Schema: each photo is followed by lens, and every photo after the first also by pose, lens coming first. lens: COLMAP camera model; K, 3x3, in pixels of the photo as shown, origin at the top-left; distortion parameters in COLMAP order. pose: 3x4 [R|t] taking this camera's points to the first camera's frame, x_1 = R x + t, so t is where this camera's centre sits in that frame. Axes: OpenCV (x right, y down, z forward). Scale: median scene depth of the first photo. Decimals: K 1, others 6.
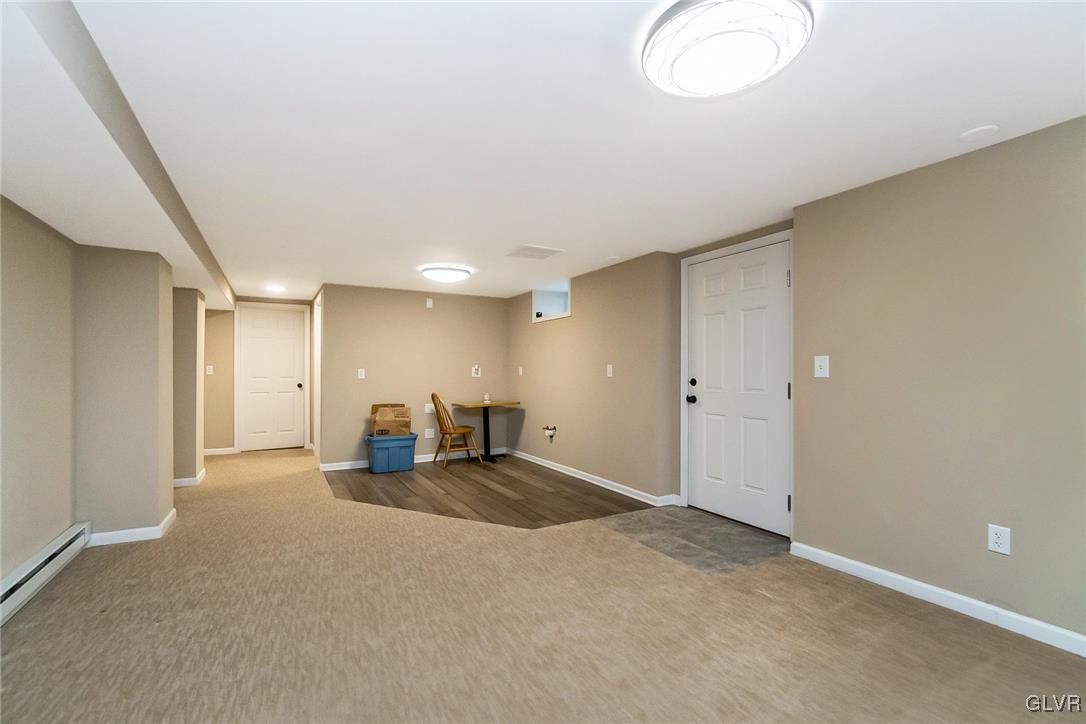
lens RADIAL K [[485.9, 0, 541.9], [0, 485.9, 368.0], [0, 0, 1]] dist [-0.004833, 0.001273]
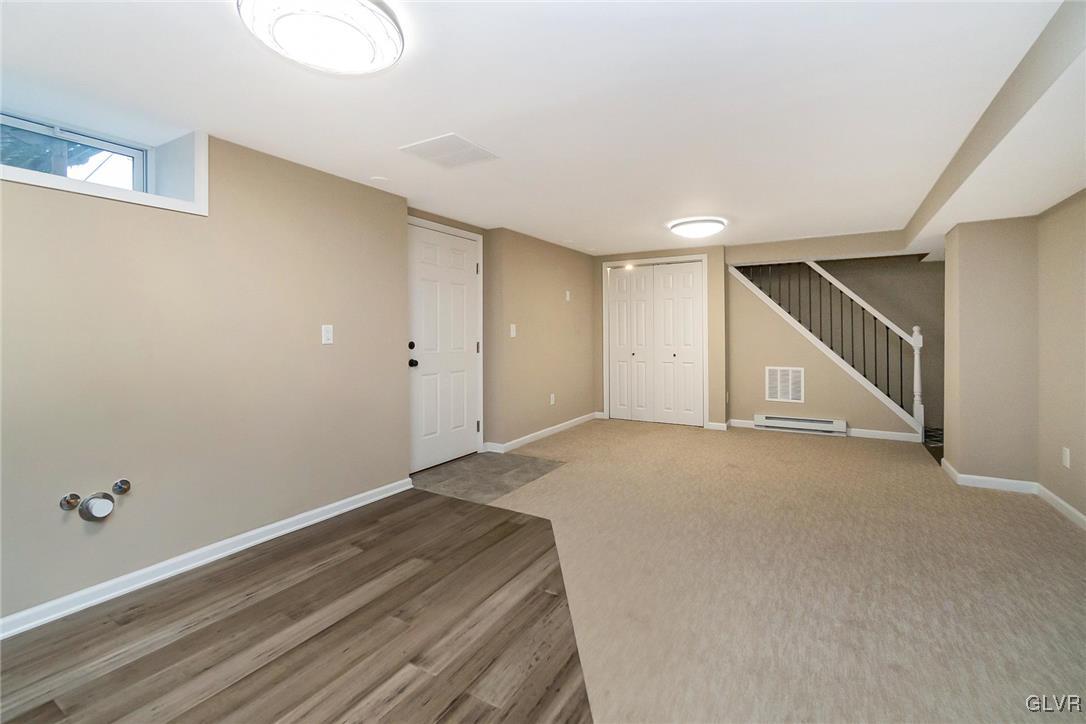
lens RADIAL K [[485.9, 0, 535.3], [0, 485.9, 327.5], [0, 0, 1]] dist [-0.004833, 0.001273]
pose [[-0.501492, 0.023393, 0.864846, -0.651604], [0.009890, 0.999724, -0.021306, 0.016423], [-0.865106, -0.002132, -0.501585, 1.271762]]
